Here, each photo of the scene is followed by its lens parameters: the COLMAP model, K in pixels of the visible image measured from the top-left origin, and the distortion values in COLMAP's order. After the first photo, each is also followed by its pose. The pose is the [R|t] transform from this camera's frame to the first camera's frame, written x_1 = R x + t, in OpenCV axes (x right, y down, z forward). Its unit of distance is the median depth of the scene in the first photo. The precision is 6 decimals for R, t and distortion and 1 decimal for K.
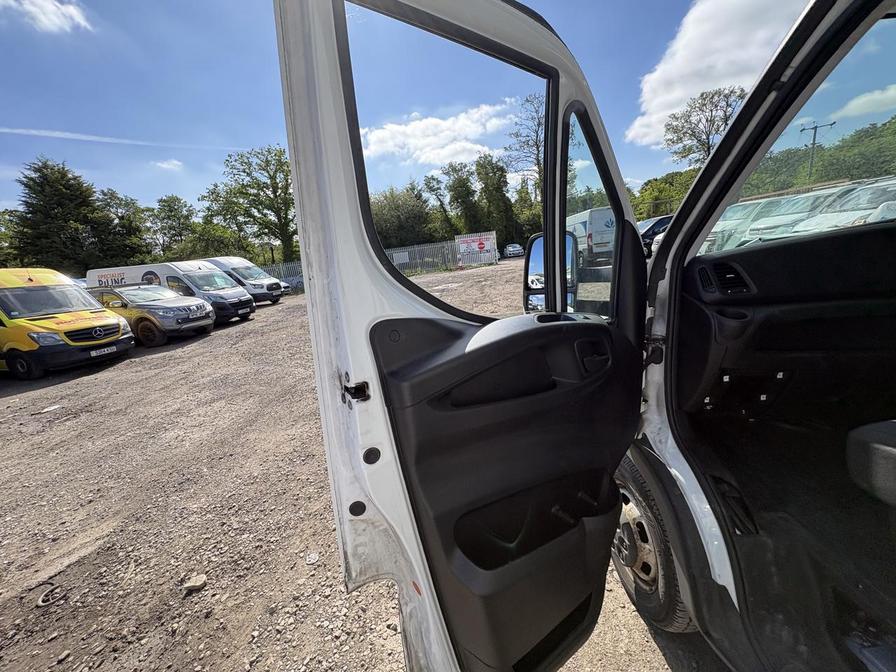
lens RADIAL K [[358.5, 0, 448.0], [0, 358.5, 336.8], [0, 0, 1]] dist [0.003994, 0.000188]
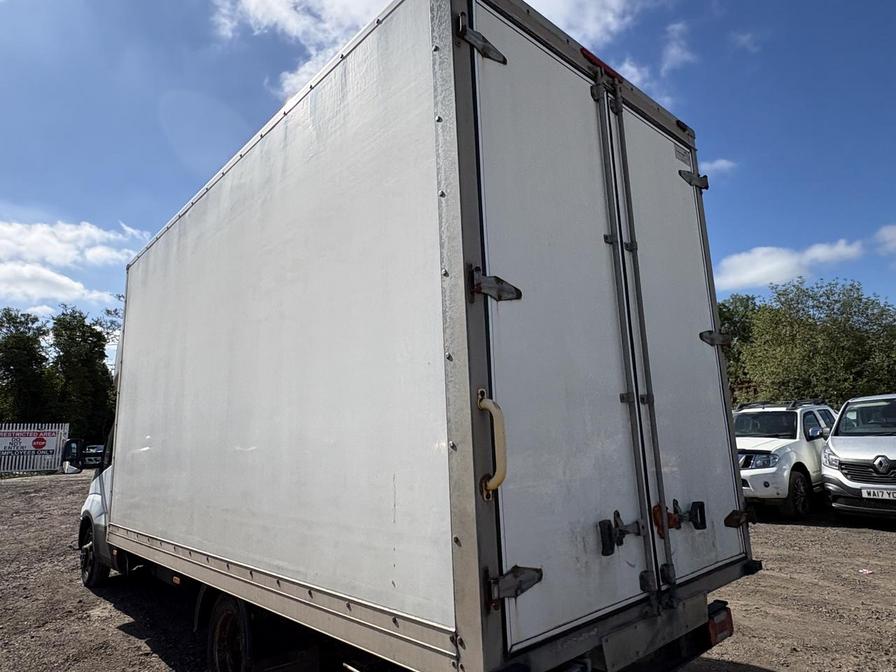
lens RADIAL K [[564.0, 0, 449.6], [0, 564.0, 326.3], [0, 0, 1]] dist [0.011821, 0.003867]
pose [[0.755775, 0.211319, 0.619797, -0.023556], [0.095104, 0.901042, -0.423177, 0.052148], [-0.647888, 0.378772, 0.660887, -0.205275]]
